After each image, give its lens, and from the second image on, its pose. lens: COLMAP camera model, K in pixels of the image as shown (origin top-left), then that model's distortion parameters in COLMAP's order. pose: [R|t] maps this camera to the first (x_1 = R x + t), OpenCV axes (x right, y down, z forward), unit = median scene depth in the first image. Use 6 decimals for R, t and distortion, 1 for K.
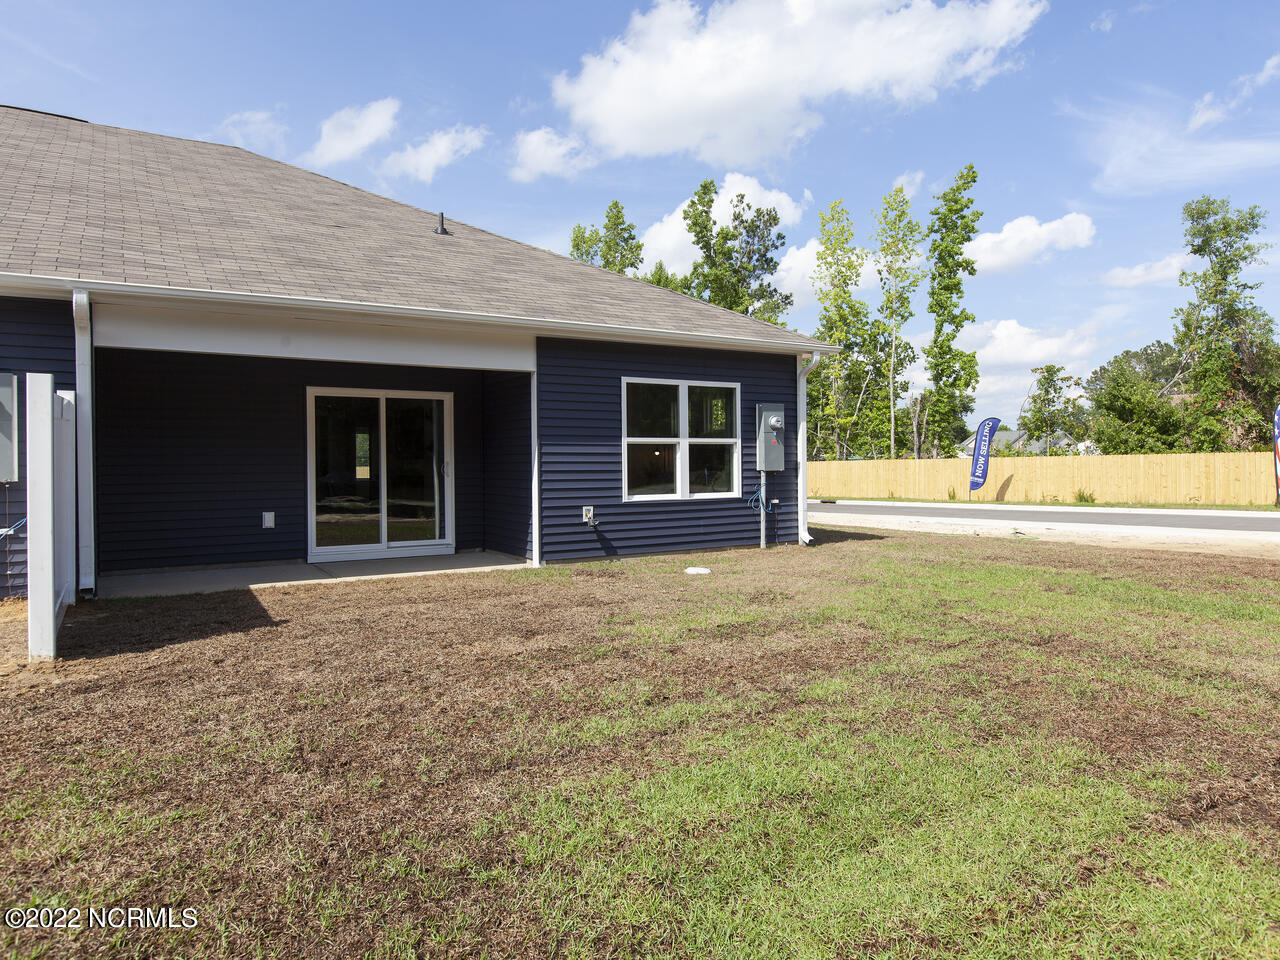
lens RADIAL K [[894.6, 0, 638.5], [0, 894.6, 474.4], [0, 0, 1]] dist [-0.003790, -0.000620]
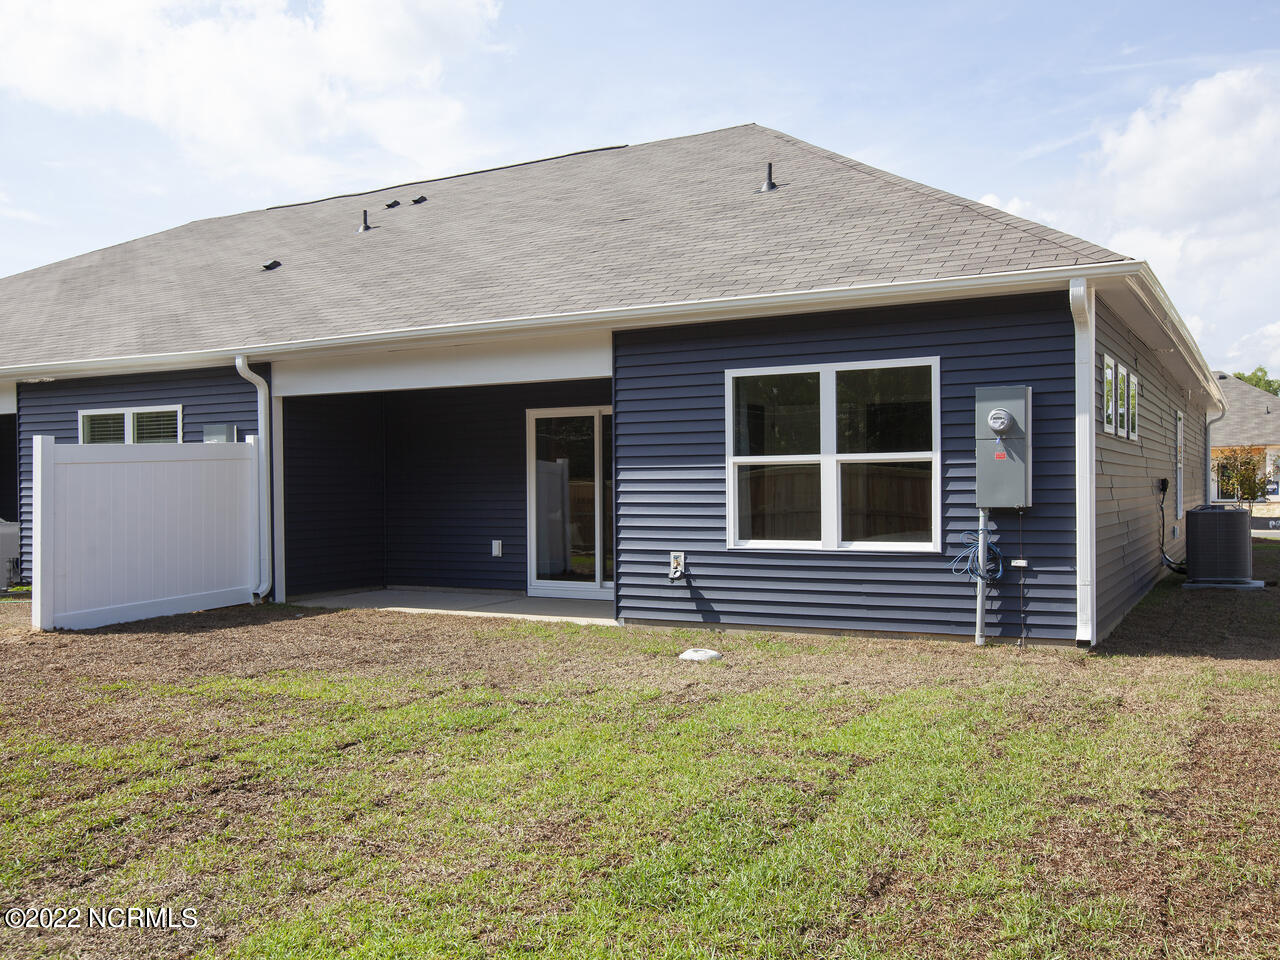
lens RADIAL K [[1193.8, 0, 639.0], [0, 1193.8, 486.2], [0, 0, 1]] dist [-0.023306, 0.000000]
pose [[0.458613, 0.004220, -0.888626, 0.743728], [-0.003956, 0.999989, 0.002707, -0.019351], [0.888627, 0.002274, 0.458625, 0.487111]]
